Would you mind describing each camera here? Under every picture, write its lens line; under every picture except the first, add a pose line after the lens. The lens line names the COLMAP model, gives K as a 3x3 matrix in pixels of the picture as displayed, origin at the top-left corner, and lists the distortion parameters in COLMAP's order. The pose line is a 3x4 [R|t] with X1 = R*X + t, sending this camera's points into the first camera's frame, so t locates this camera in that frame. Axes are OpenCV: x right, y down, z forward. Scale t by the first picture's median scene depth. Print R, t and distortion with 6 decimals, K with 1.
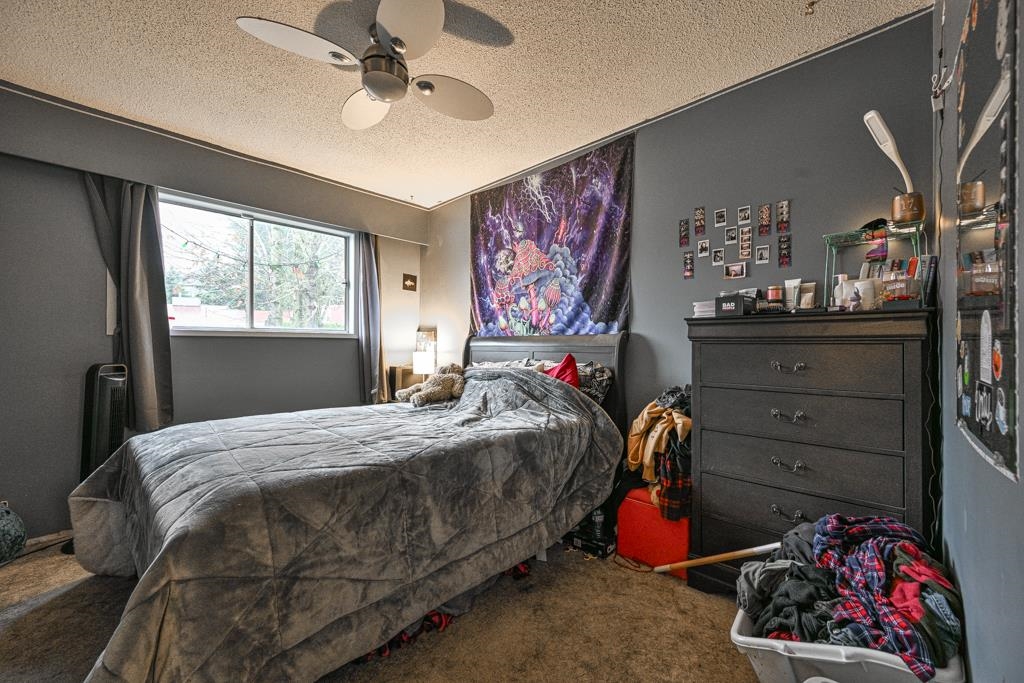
lens RADIAL K [[400.8, 0, 512.3], [0, 400.8, 344.4], [0, 0, 1]] dist [-0.002216, 0.000537]
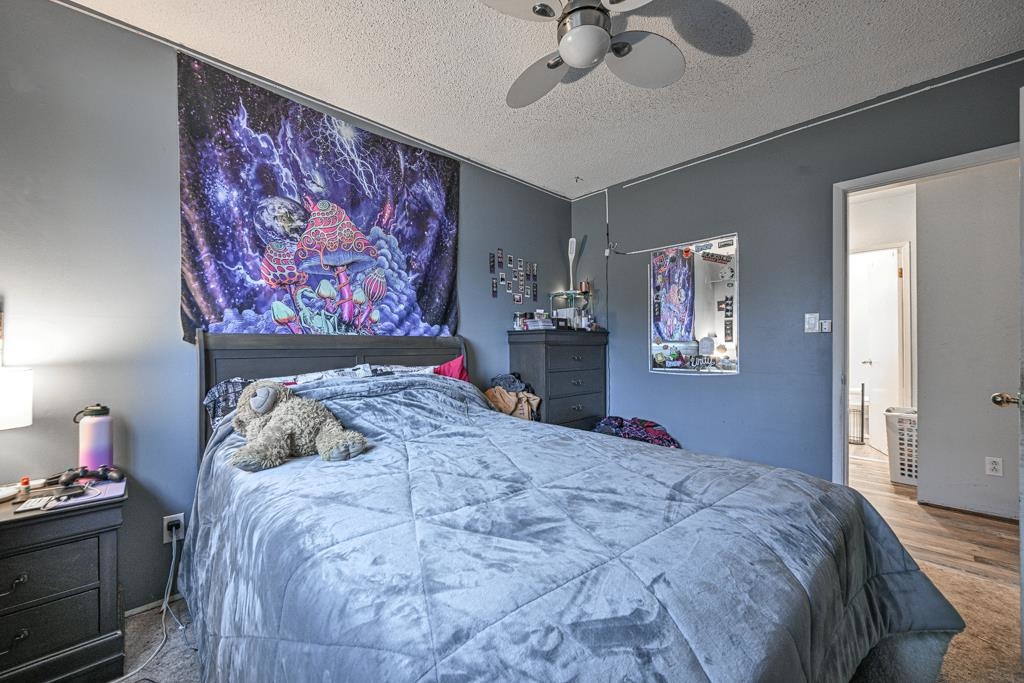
lens RADIAL K [[400.8, 0, 512.3], [0, 400.8, 342.5], [0, 0, 1]] dist [-0.002216, 0.000537]
pose [[0.057818, 0.001141, 0.998326, -0.702947], [-0.006672, 0.999977, -0.000756, -0.009424], [-0.998305, -0.006617, 0.057825, 0.658589]]
